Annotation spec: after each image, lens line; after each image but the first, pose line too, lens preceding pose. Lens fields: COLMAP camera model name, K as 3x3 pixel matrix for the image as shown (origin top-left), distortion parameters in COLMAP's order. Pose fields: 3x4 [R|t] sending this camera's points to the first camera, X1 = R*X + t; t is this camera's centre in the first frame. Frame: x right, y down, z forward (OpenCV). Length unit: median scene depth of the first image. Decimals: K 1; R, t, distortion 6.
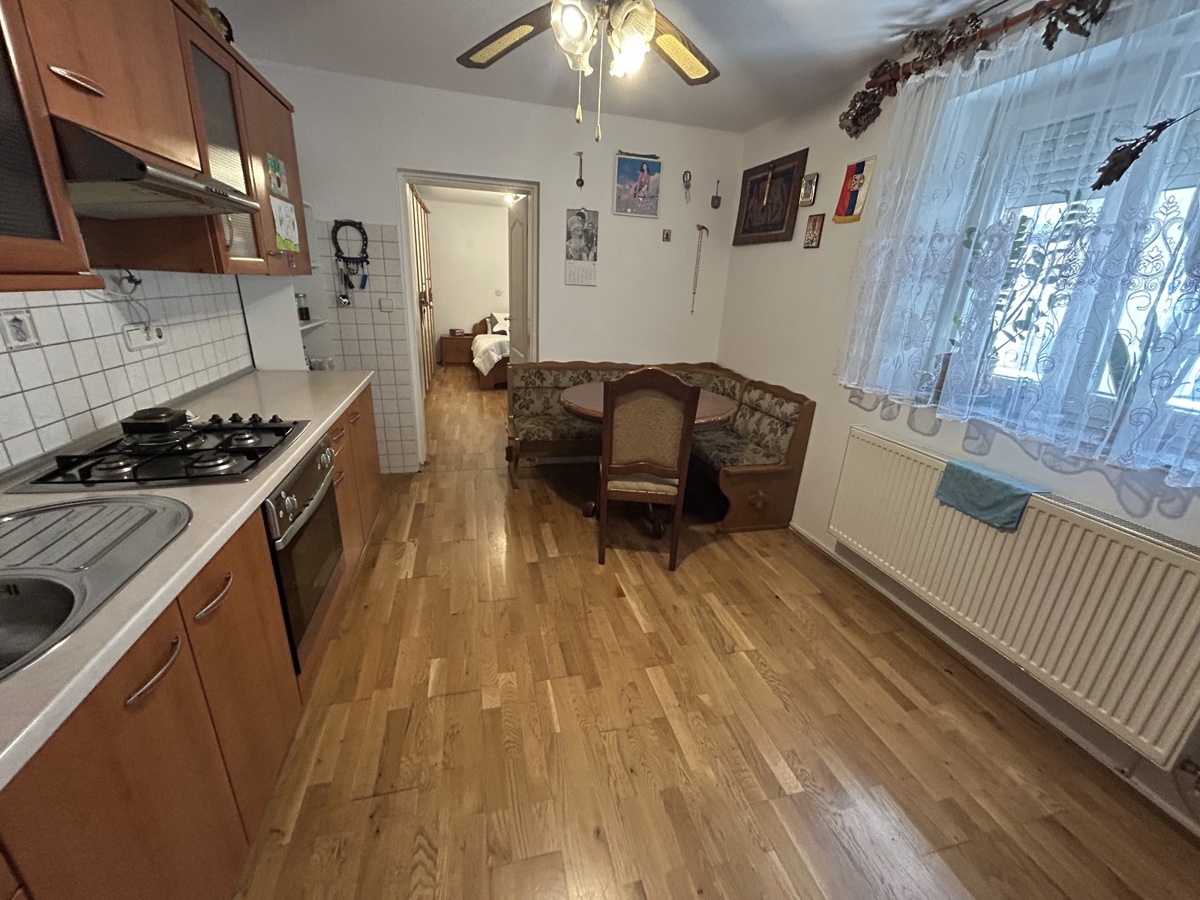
lens RADIAL K [[484.7, 0, 598.1], [0, 484.7, 447.5], [0, 0, 1]] dist [-0.000157, 0.000796]
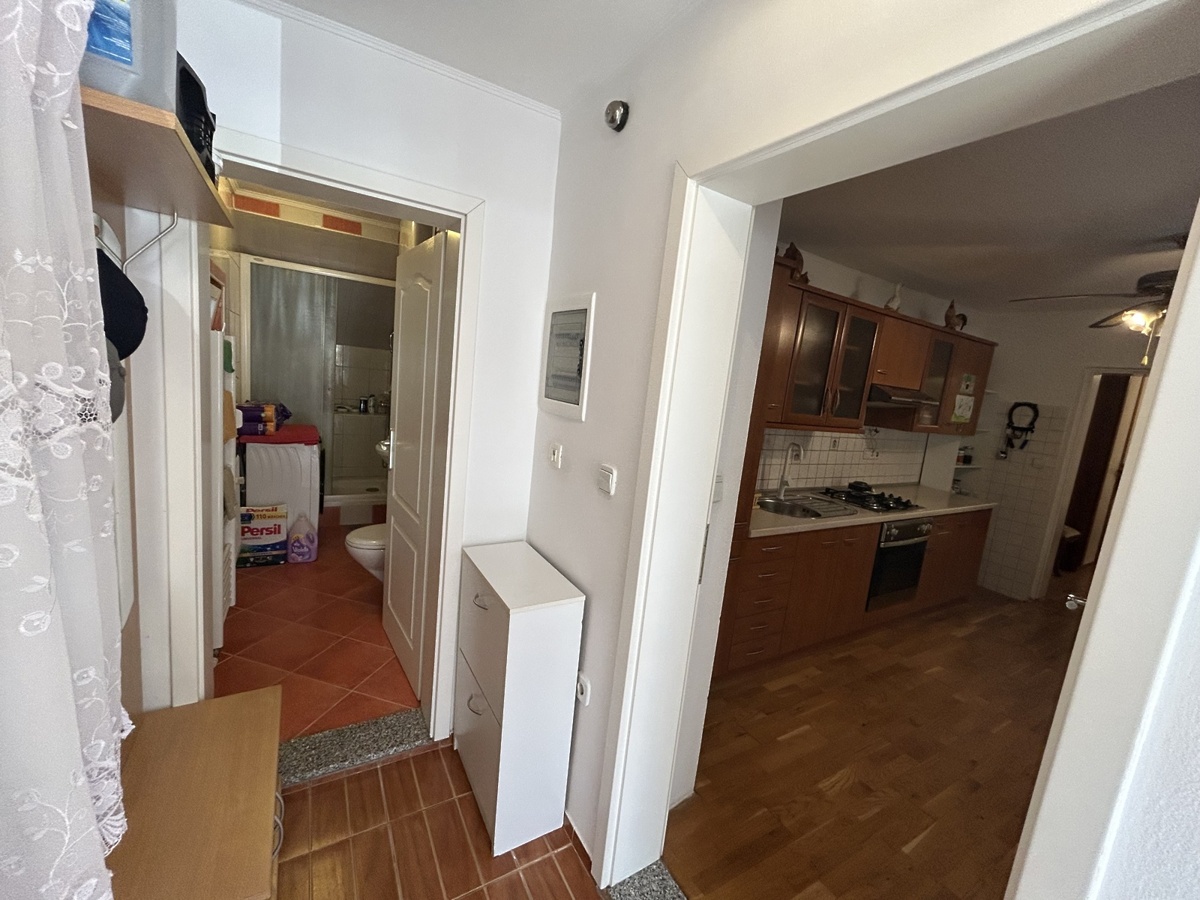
lens RADIAL K [[484.7, 0, 598.1], [0, 484.7, 447.5], [0, 0, 1]] dist [-0.000157, 0.000796]
pose [[0.288297, 0.122211, -0.949710, 0.470720], [-0.394635, 0.918837, -0.001558, 0.138493], [0.872438, 0.375238, 0.313127, -0.463319]]
